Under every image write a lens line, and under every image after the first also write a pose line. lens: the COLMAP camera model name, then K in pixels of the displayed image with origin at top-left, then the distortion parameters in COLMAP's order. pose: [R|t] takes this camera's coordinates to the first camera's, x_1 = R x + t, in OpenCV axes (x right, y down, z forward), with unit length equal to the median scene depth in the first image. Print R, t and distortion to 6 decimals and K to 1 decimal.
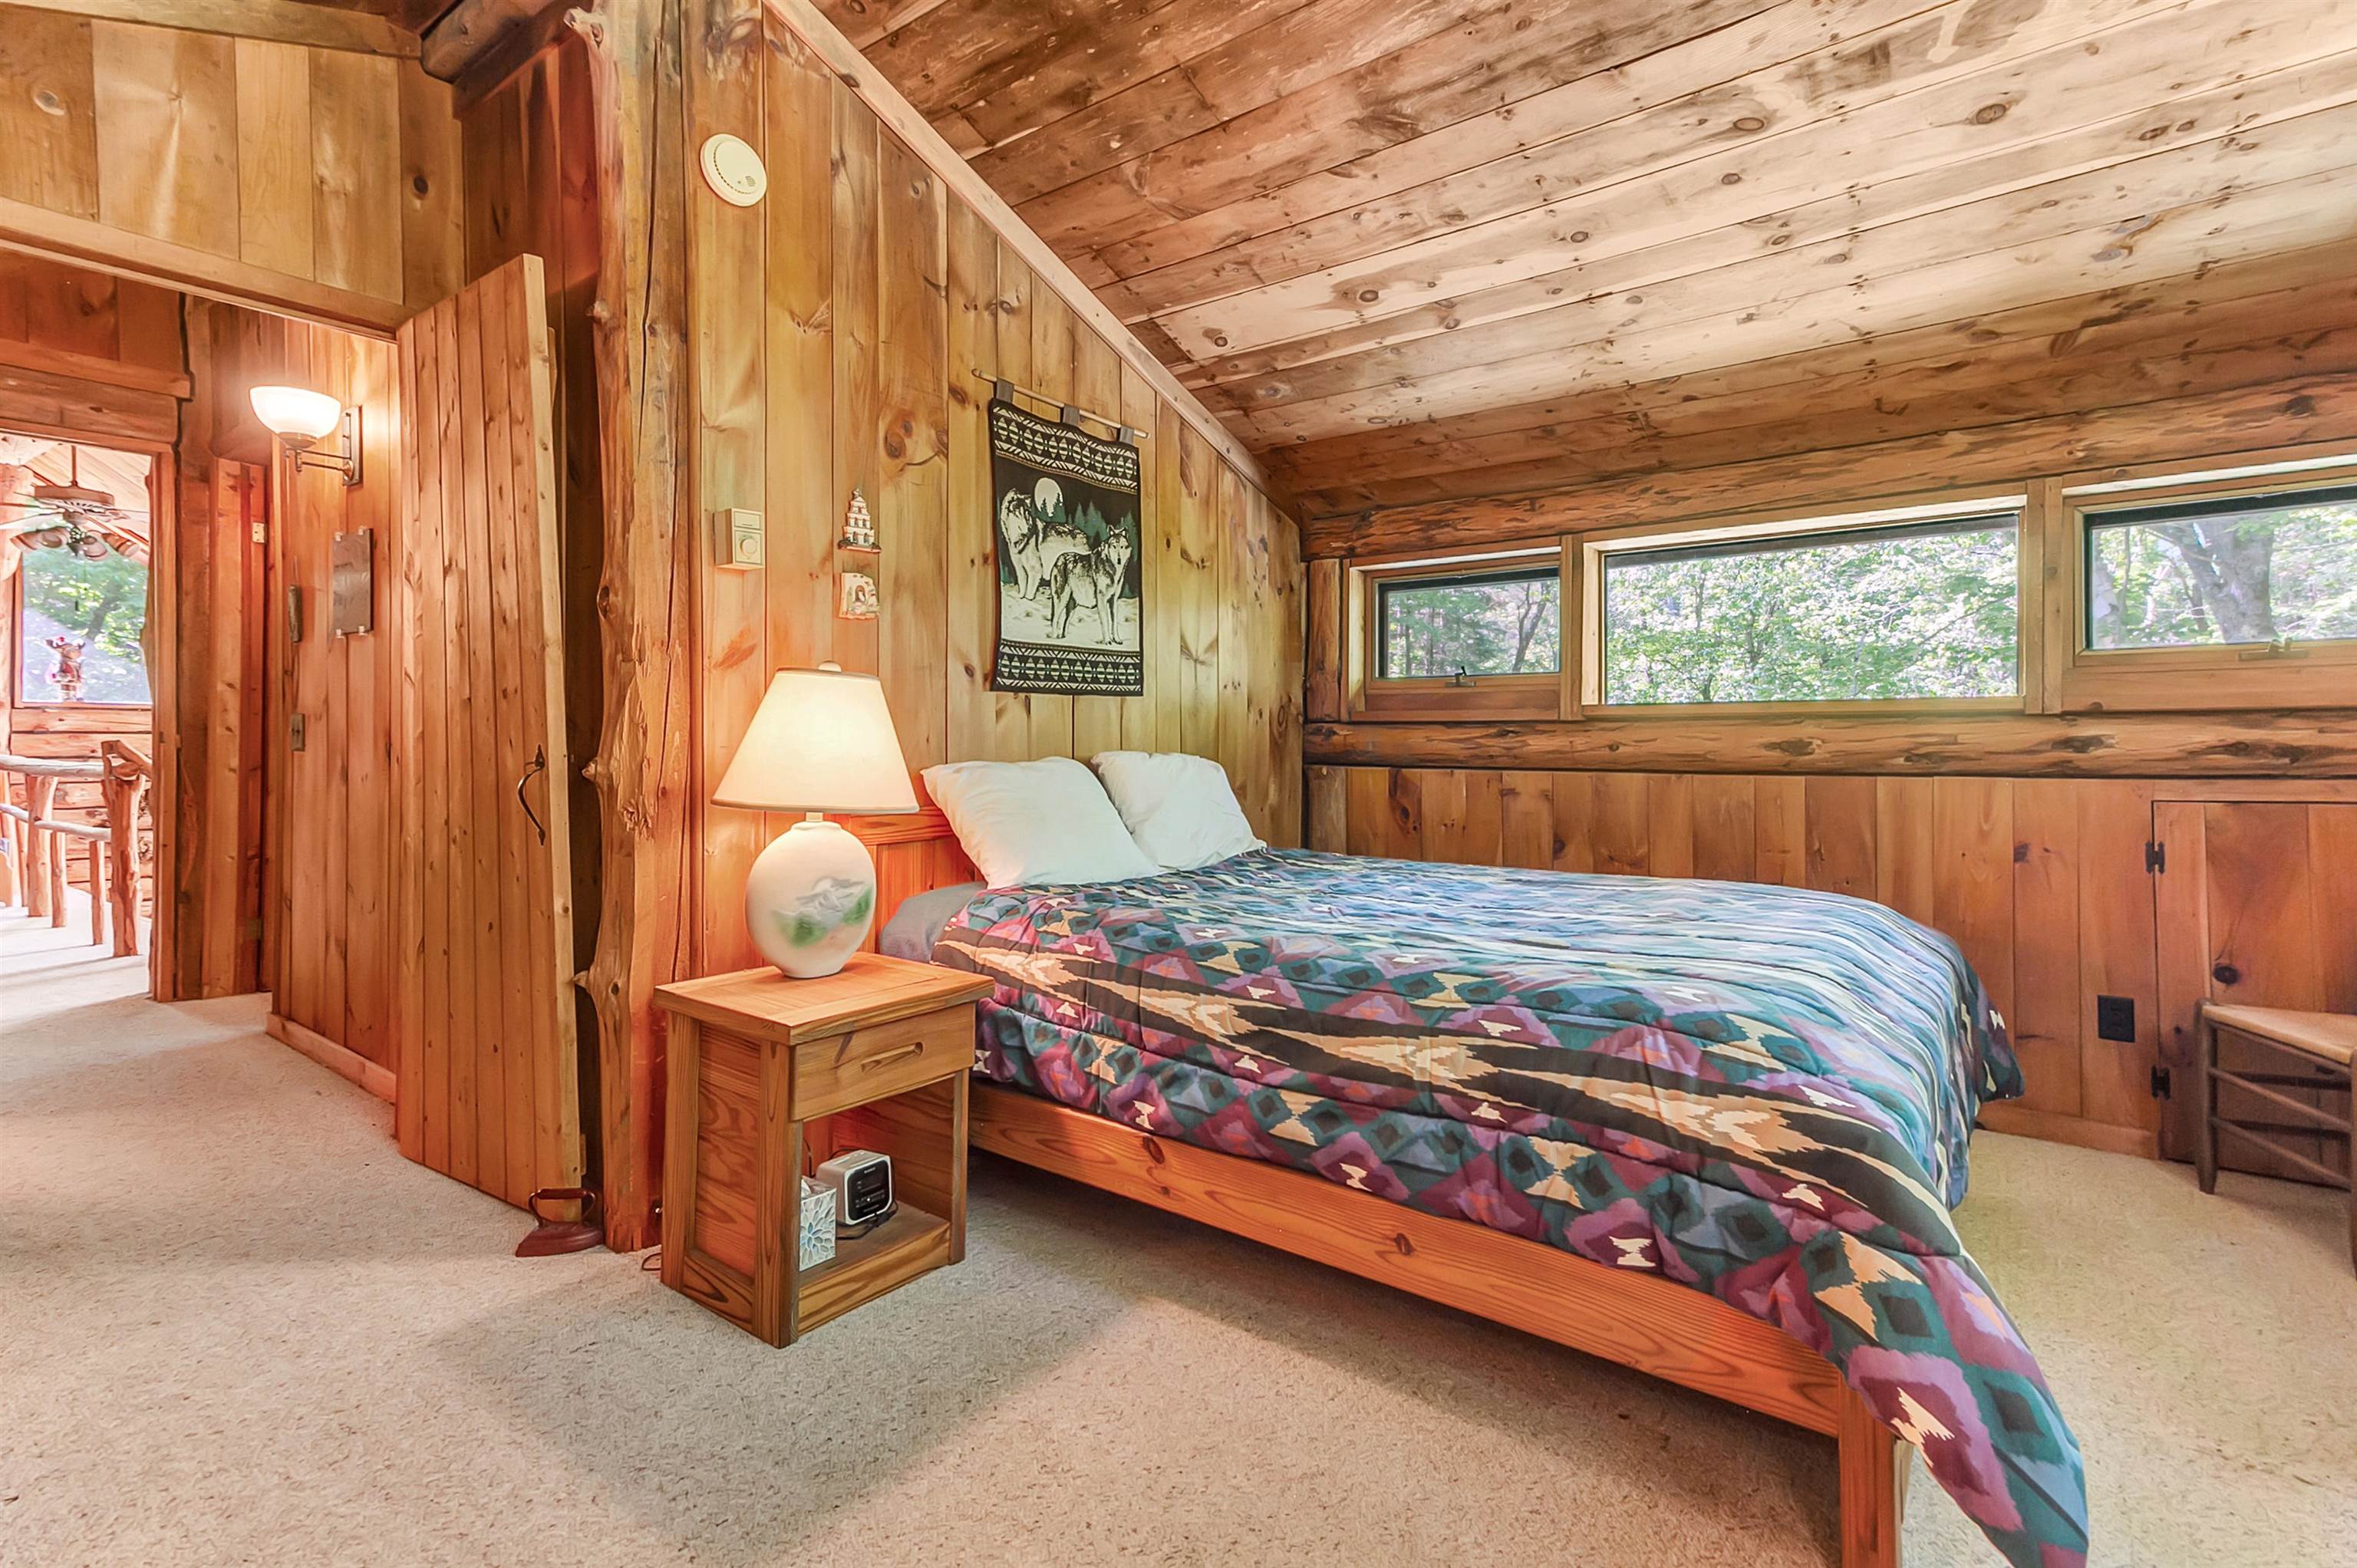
lens RADIAL K [[1096.6, 0, 1169.5], [0, 1096.6, 727.7], [0, 0, 1]] dist [0.023315, 0.002643]
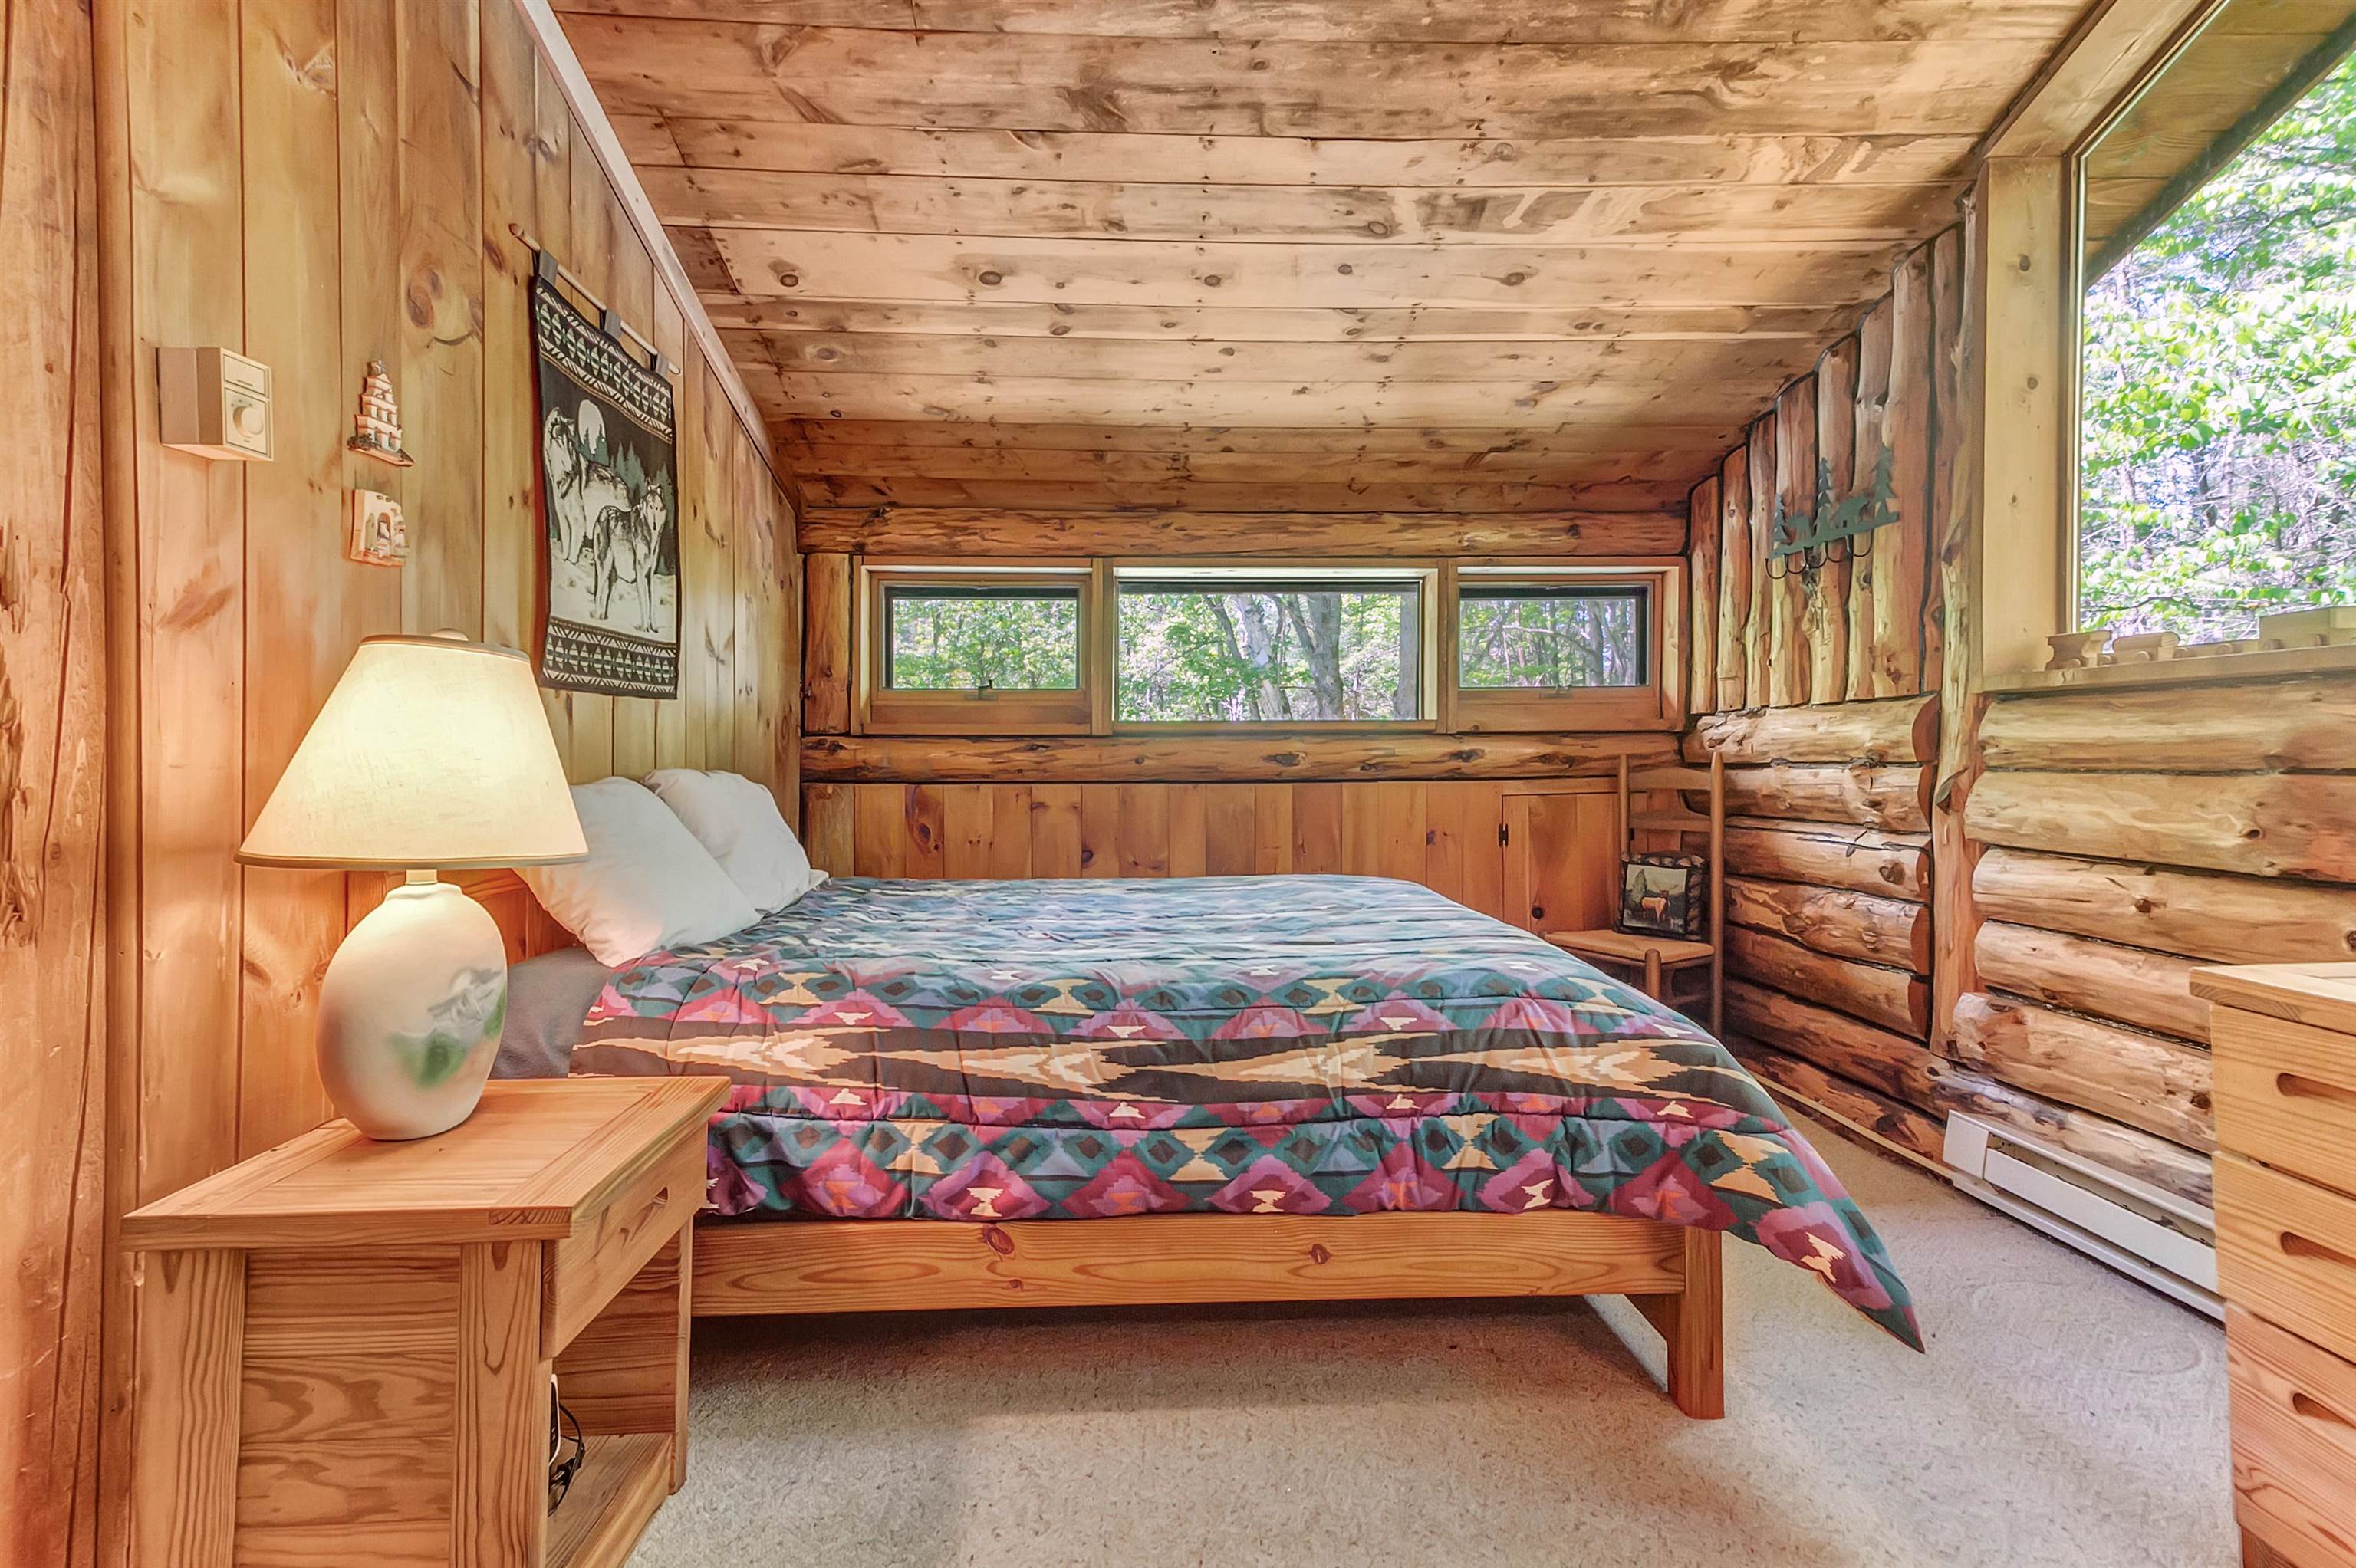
lens RADIAL K [[1096.1, 0, 1169.1], [0, 1096.1, 753.3], [0, 0, 1]] dist [0.023315, 0.002643]
pose [[0.767643, -0.001946, 0.640875, -0.300649], [-0.002163, 0.999982, 0.005628, 0.005030], [-0.640874, -0.005707, 0.767625, 0.183054]]
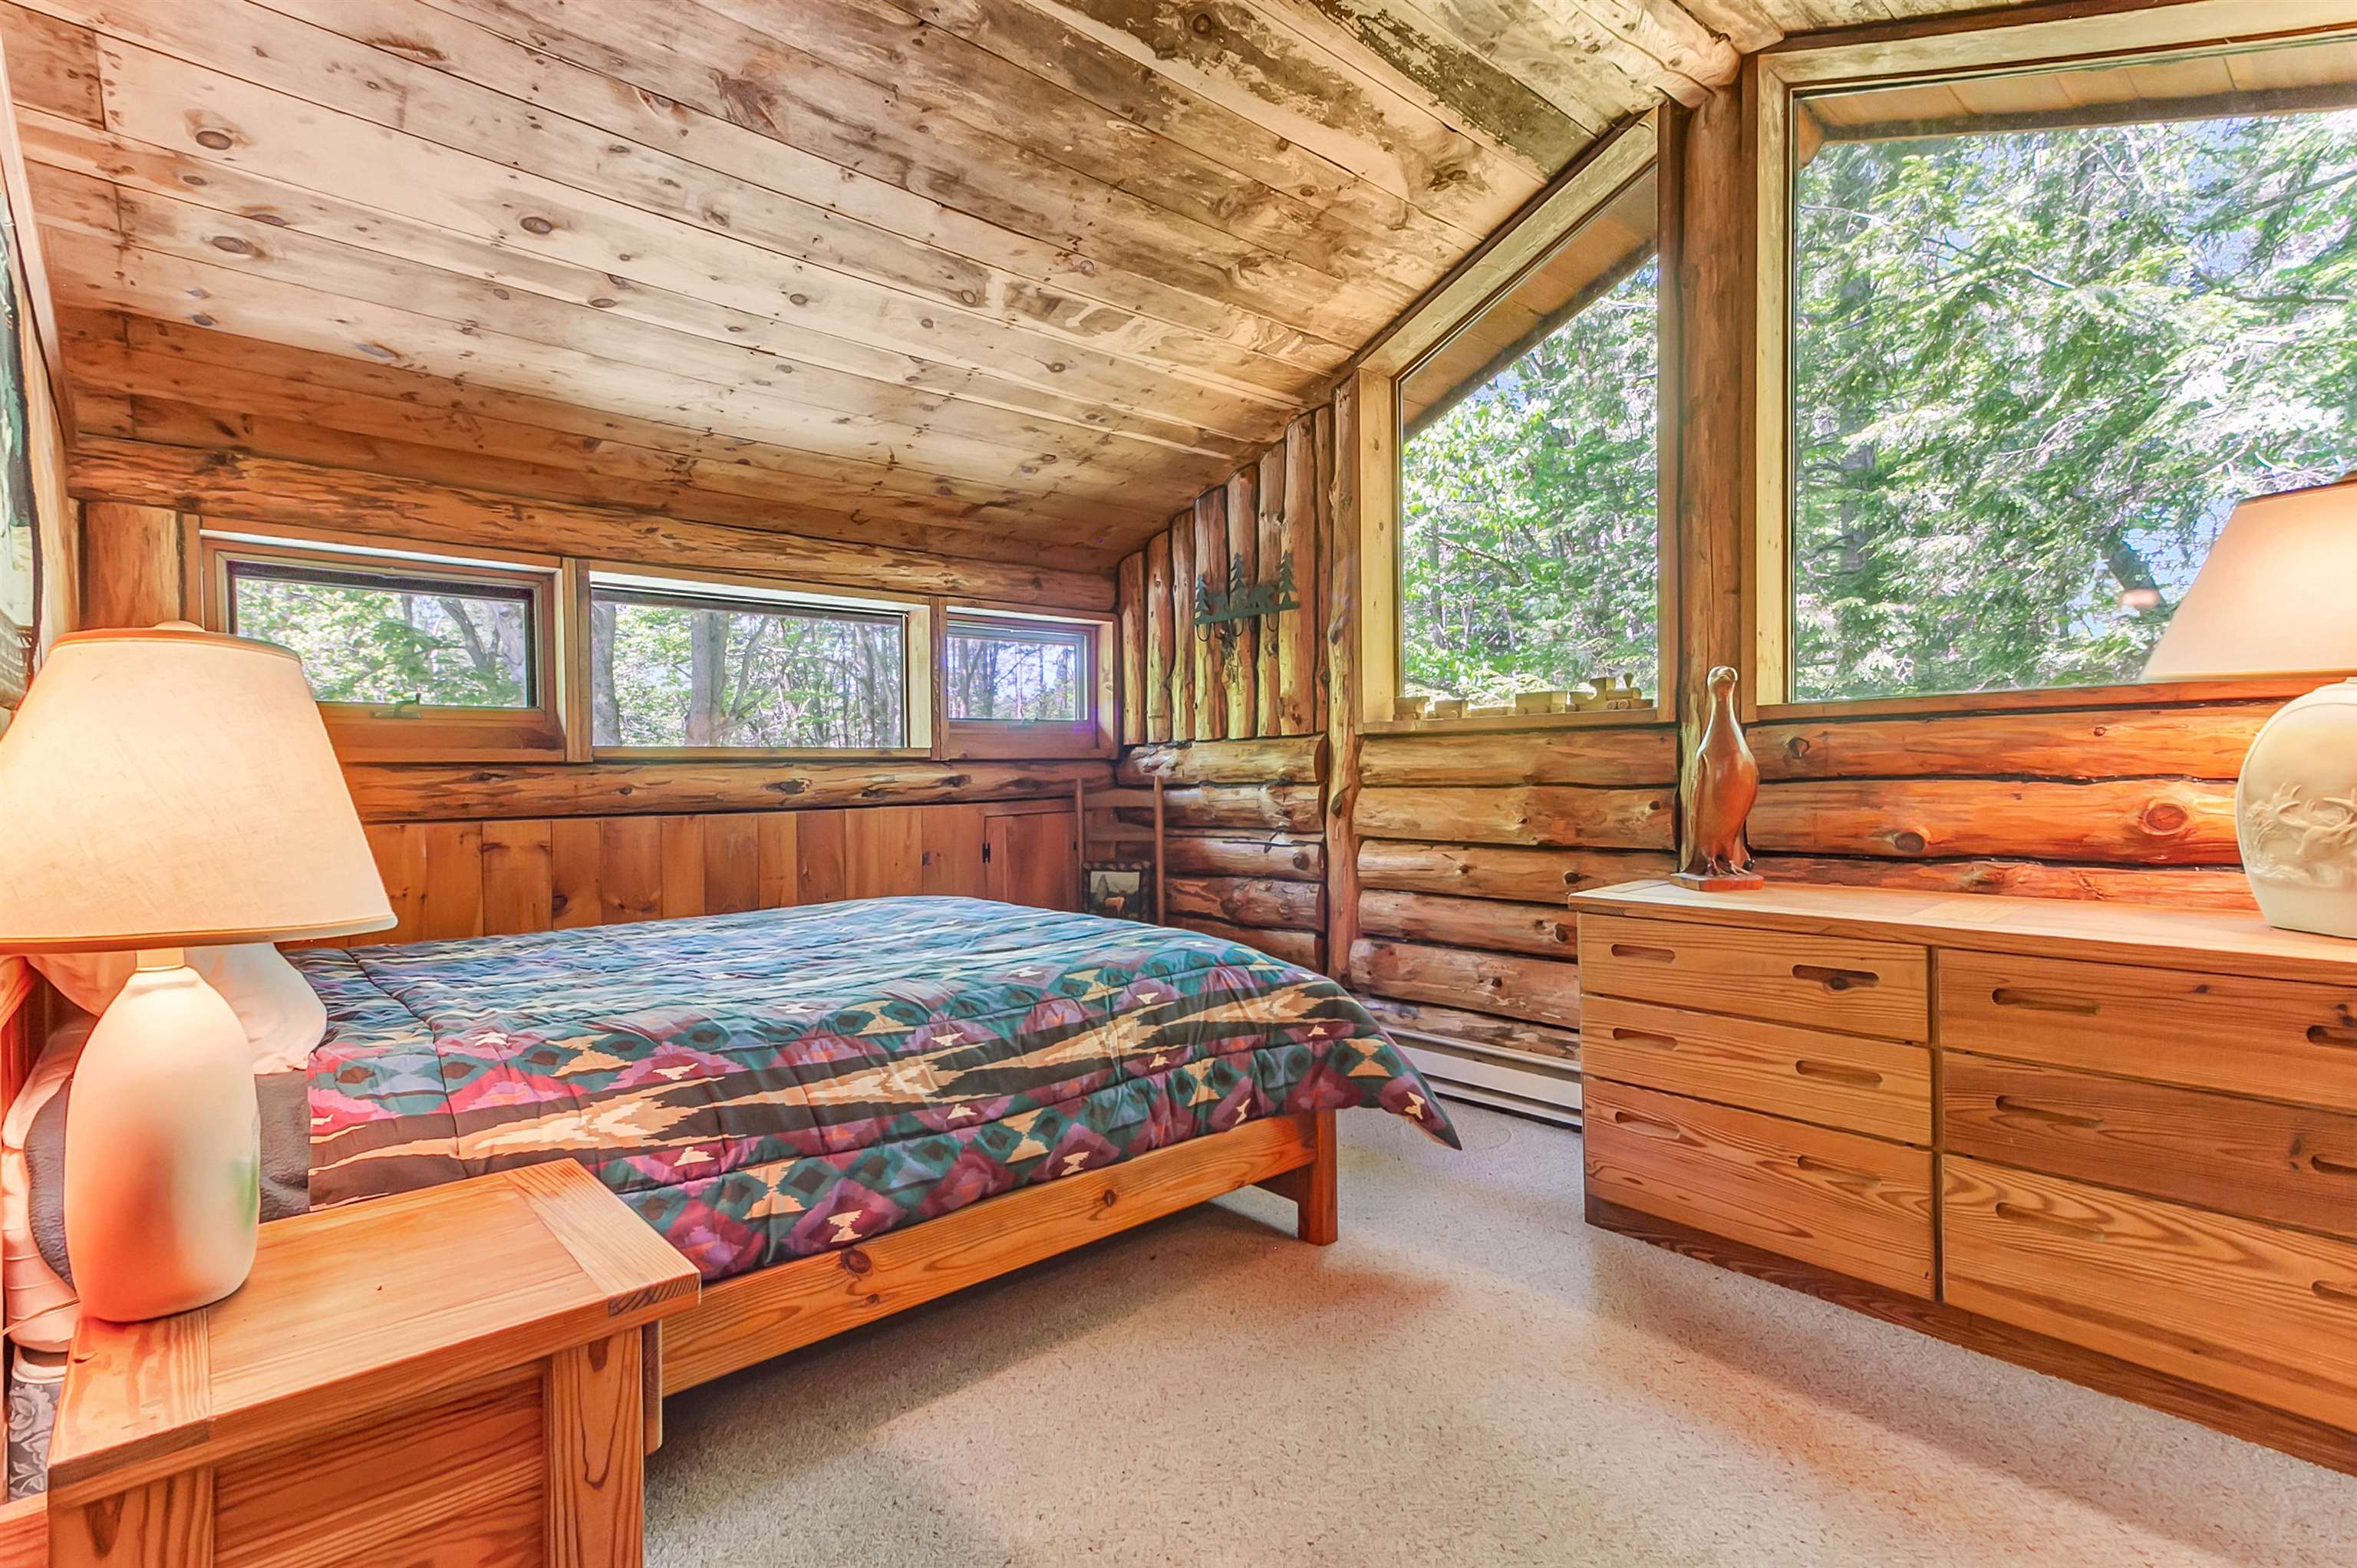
lens RADIAL K [[1096.6, 0, 1206.3], [0, 1096.6, 792.5], [0, 0, 1]] dist [0.023315, 0.002643]
pose [[0.192109, -0.019251, 0.981185, -0.525202], [0.004713, 0.999814, 0.018693, 0.003810], [-0.981362, 0.001033, 0.192164, 0.376347]]
